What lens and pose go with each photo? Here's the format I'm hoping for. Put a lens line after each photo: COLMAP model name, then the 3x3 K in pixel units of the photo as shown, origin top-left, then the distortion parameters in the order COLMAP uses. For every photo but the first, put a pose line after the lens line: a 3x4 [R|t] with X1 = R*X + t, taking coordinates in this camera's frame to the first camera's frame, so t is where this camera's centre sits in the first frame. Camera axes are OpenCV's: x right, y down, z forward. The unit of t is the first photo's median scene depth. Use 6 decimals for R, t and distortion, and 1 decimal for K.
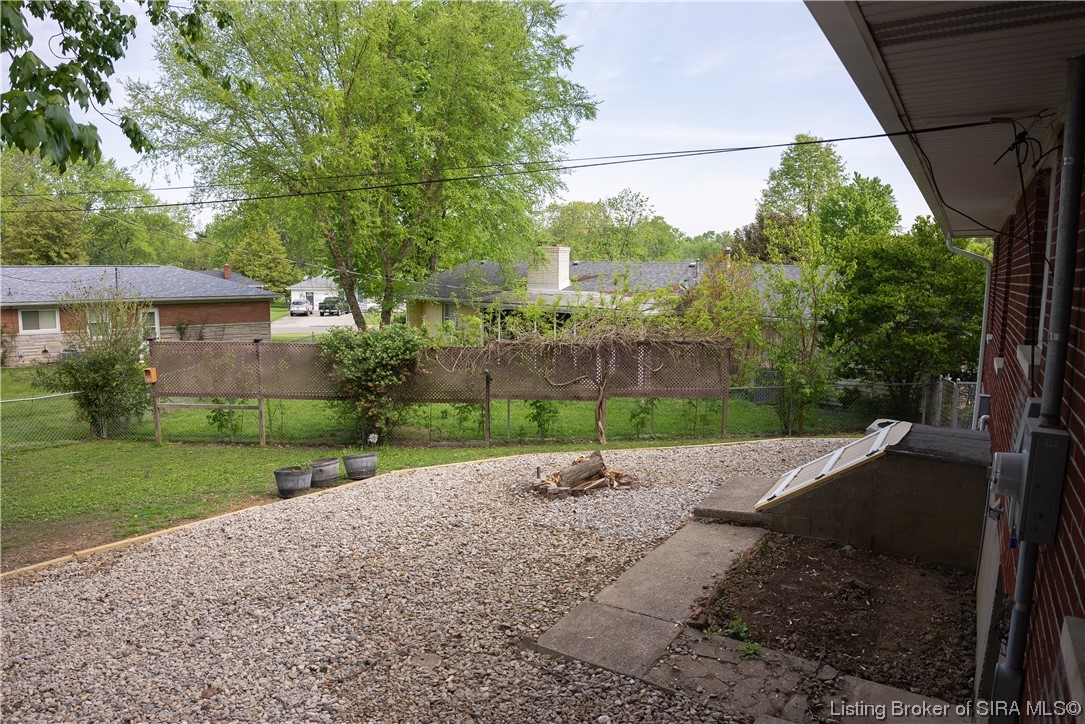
lens RADIAL K [[721.6, 0, 542.5], [0, 721.6, 362.0], [0, 0, 1]] dist [-0.137212, 0.048489]
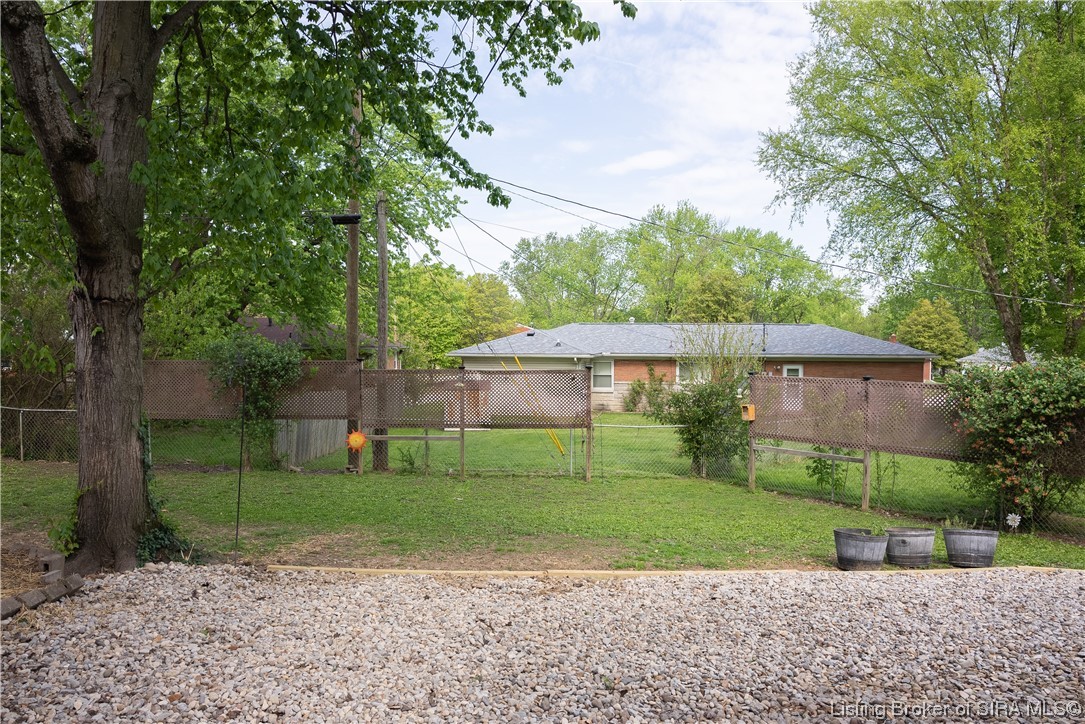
lens RADIAL K [[715.1, 0, 545.0], [0, 715.1, 373.9], [0, 0, 1]] dist [-0.132314, 0.043658]
pose [[0.621332, 0.020353, -0.783283, -0.006439], [-0.096743, 0.994006, -0.050912, 0.055175], [0.777552, 0.107410, 0.619577, 0.280140]]
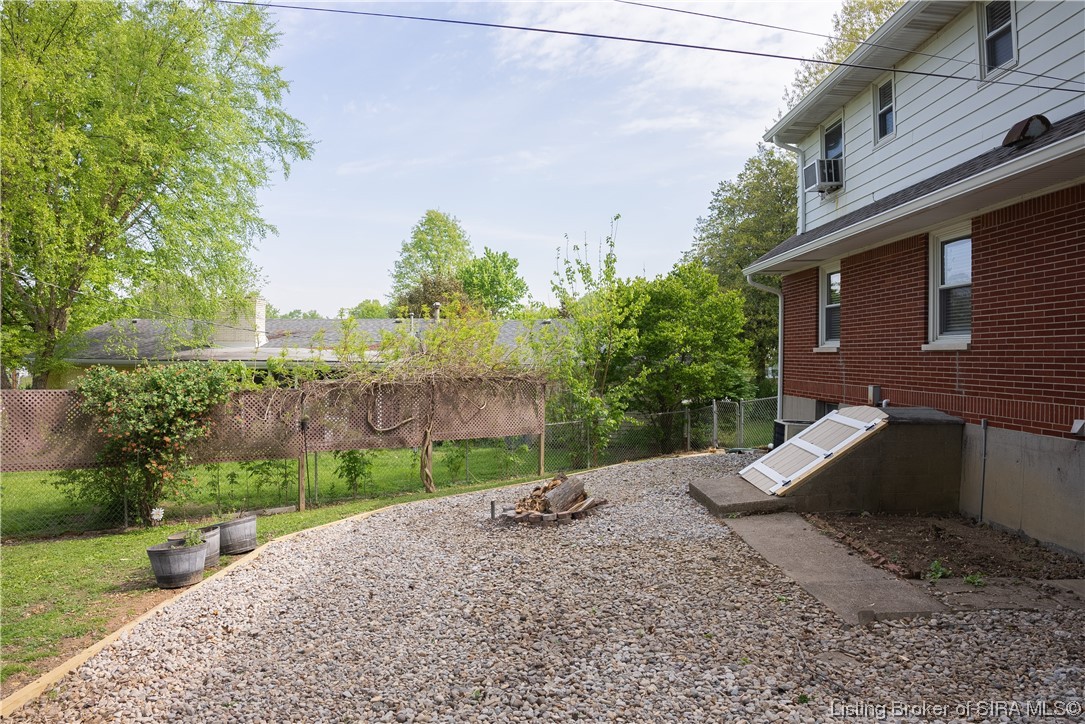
lens RADIAL K [[715.1, 0, 545.0], [0, 715.1, 373.9], [0, 0, 1]] dist [-0.132314, 0.043658]
pose [[0.833748, -0.019648, 0.551795, -0.387195], [0.072658, 0.994580, -0.074371, 0.057259], [-0.547343, 0.102100, 0.830657, 0.217186]]
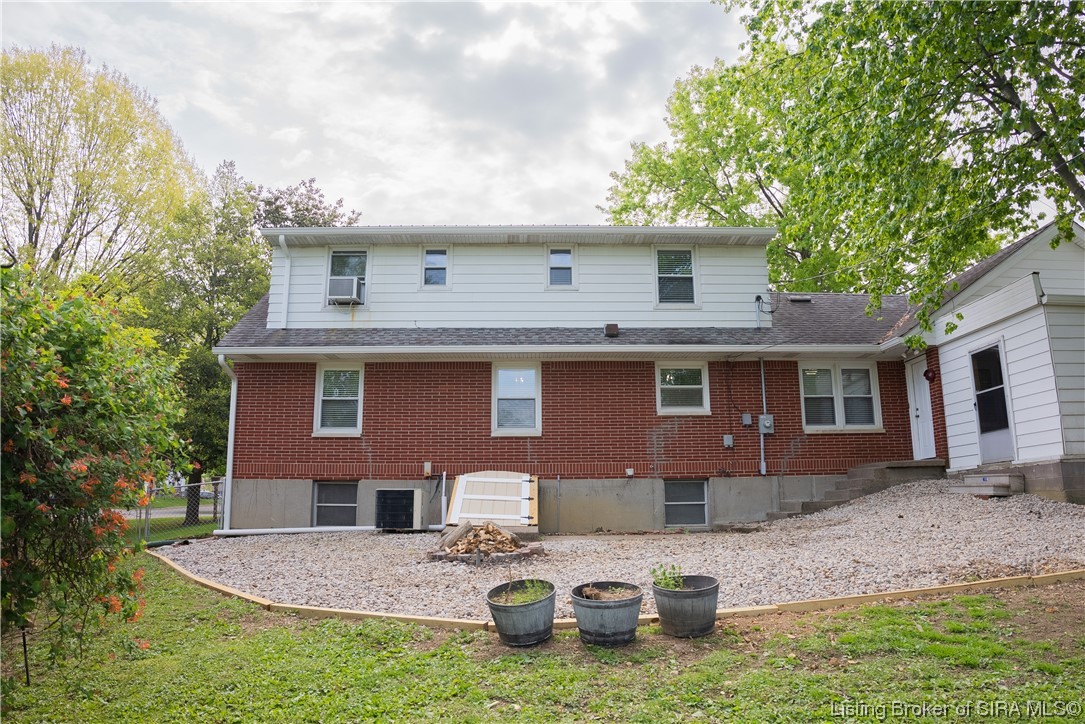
lens RADIAL K [[721.6, 0, 542.5], [0, 721.6, 362.0], [0, 0, 1]] dist [-0.137212, 0.048489]
pose [[-0.550890, 0.157874, 0.819509, -0.696446], [0.107385, 0.987191, -0.117991, 0.033257], [-0.827640, 0.023003, -0.560787, 1.271205]]
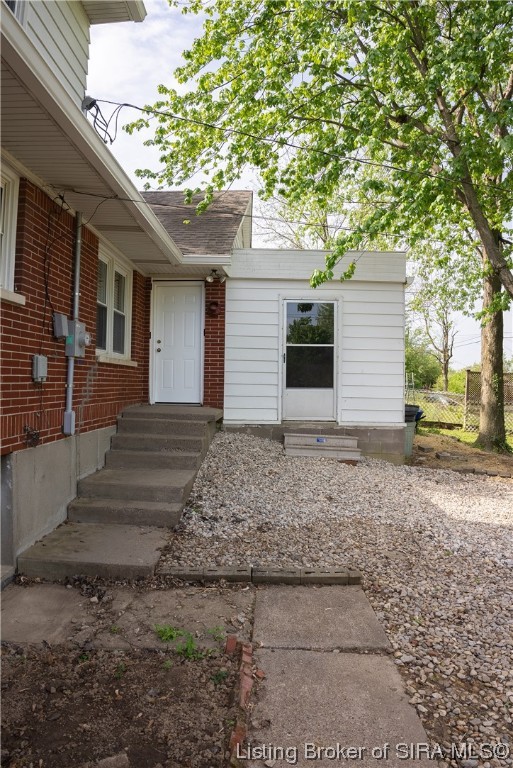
lens RADIAL K [[510.7, 0, 259.8], [0, 510.7, 383.6], [0, 0, 1]] dist [-0.137212, 0.048489]
pose [[-0.860647, -0.031278, -0.508240, 0.246281], [-0.099053, 0.989329, 0.106849, 0.007759], [0.499474, 0.142301, -0.854562, 0.724226]]
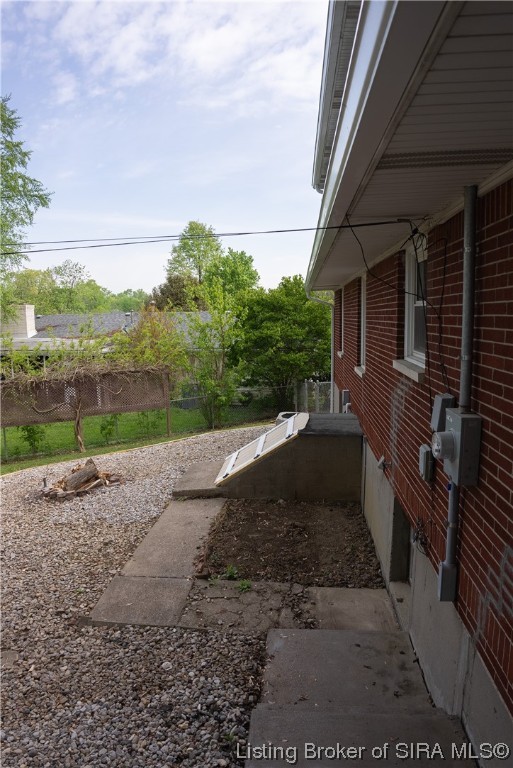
lens RADIAL K [[510.7, 0, 259.8], [0, 510.7, 383.6], [0, 0, 1]] dist [-0.137212, 0.048489]
pose [[0.887073, -0.087639, 0.453233, -0.046822], [0.085871, 0.996004, 0.024523, -0.009548], [-0.453572, 0.017166, 0.891055, 0.031970]]
